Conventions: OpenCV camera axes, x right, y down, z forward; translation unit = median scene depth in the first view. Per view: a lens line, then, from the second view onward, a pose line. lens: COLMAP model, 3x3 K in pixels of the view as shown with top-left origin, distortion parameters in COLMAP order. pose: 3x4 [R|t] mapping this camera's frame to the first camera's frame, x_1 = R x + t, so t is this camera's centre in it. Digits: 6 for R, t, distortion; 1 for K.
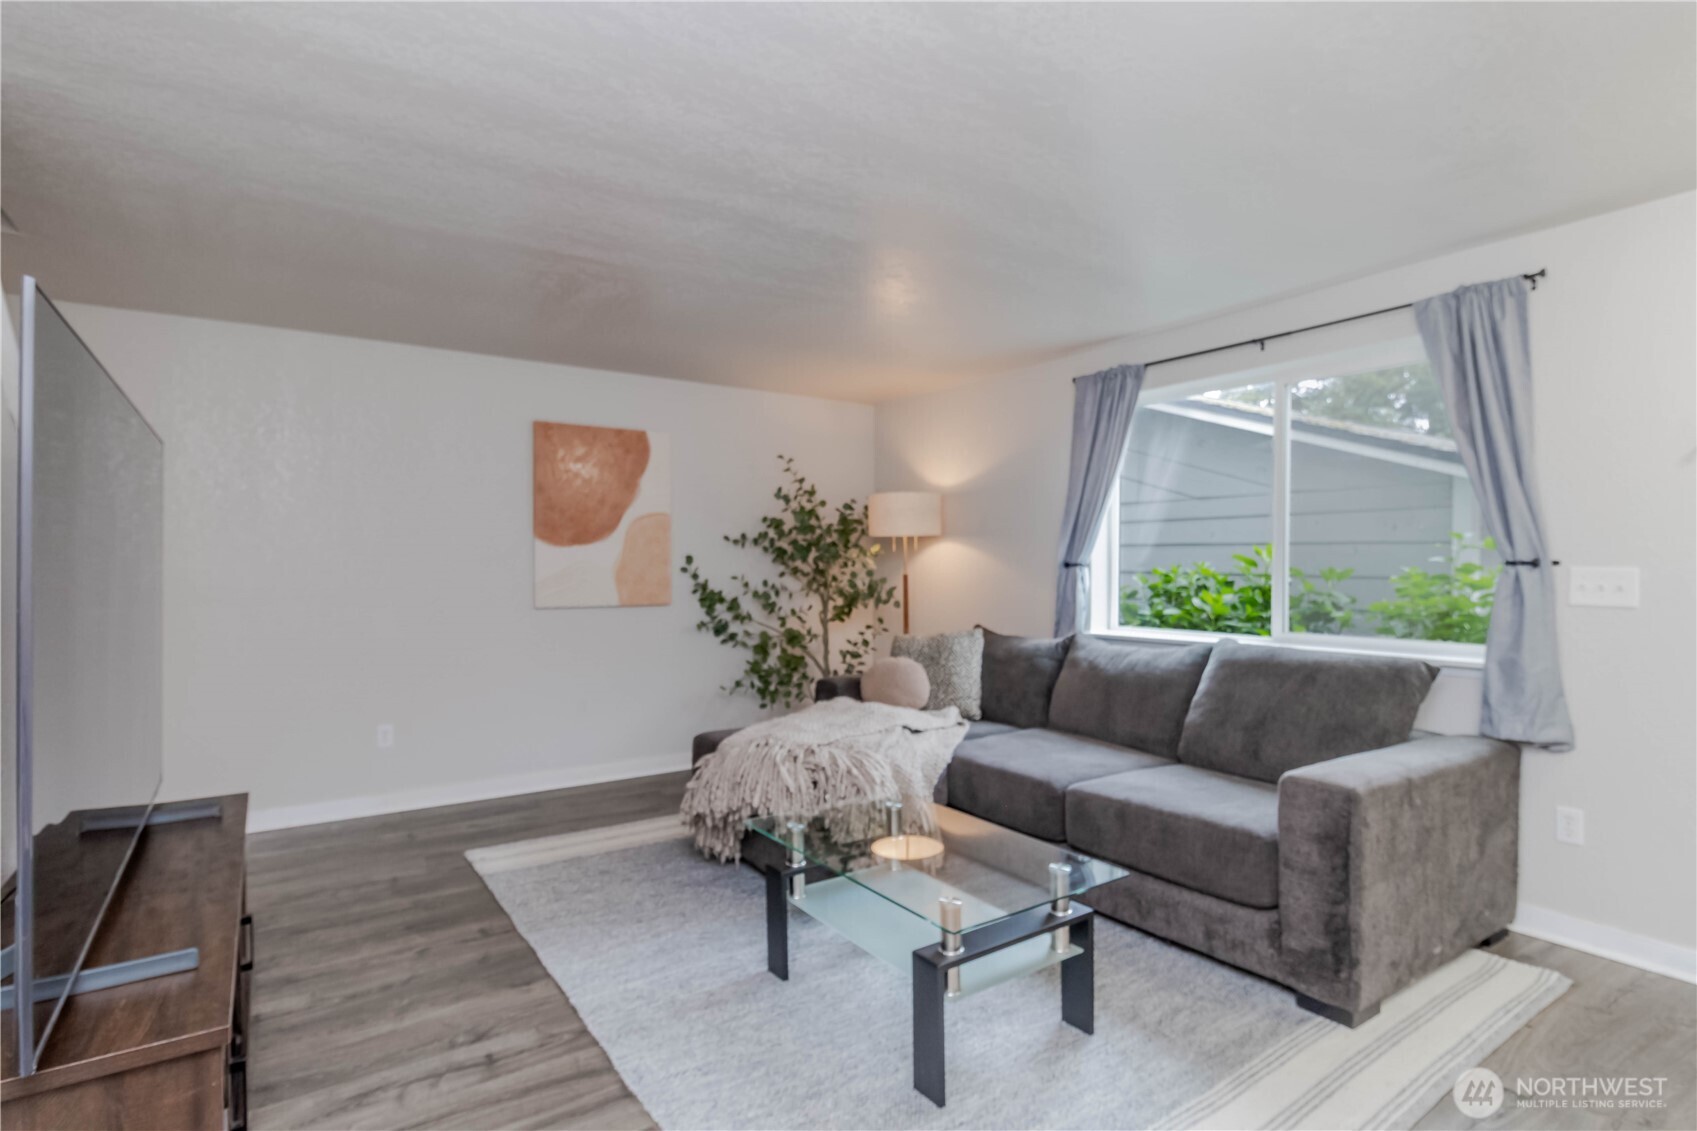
lens RADIAL K [[844.9, 0, 860.7], [0, 844.9, 572.2], [0, 0, 1]] dist [0.003782, -0.002135]
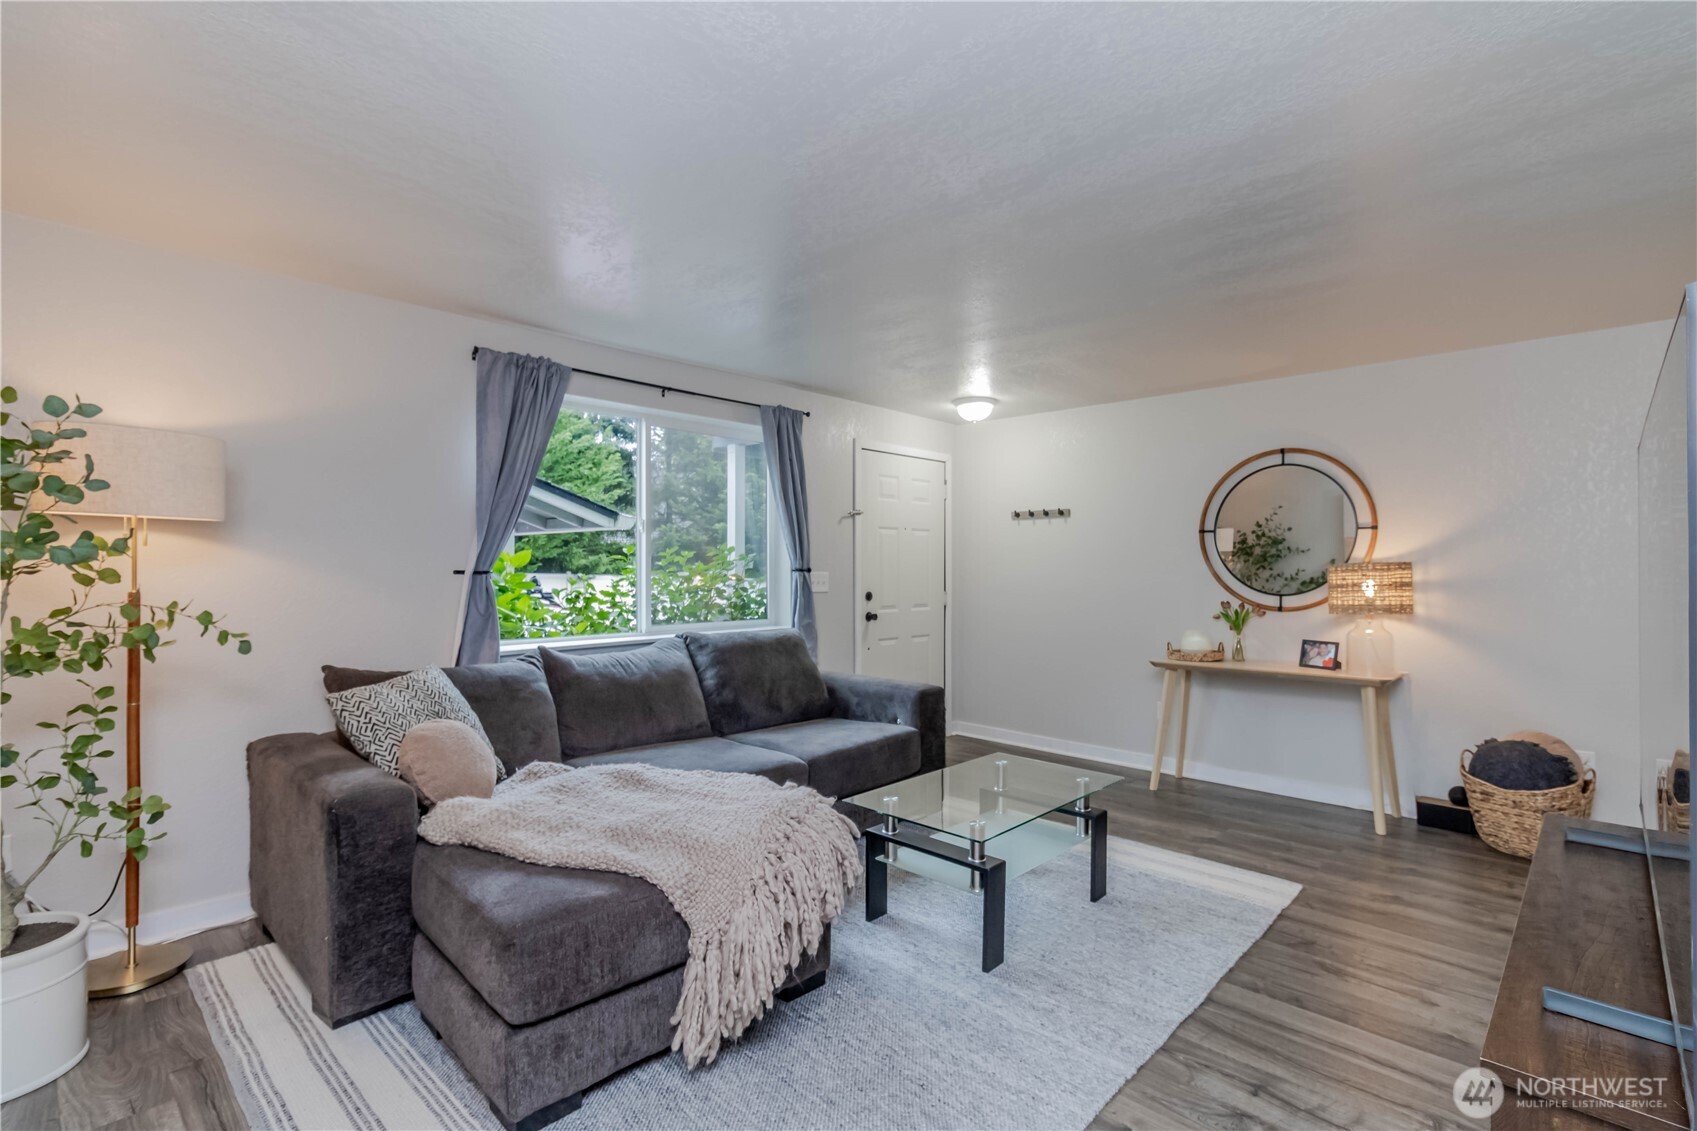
lens RADIAL K [[815.0, 0, 862.7], [0, 815.0, 562.0], [0, 0, 1]] dist [0.001840, 0.000191]
pose [[-0.219248, 0.007182, 0.975643, -0.667111], [0.006163, 0.999963, -0.005976, -0.010664], [-0.975650, 0.004703, -0.219285, 0.875470]]
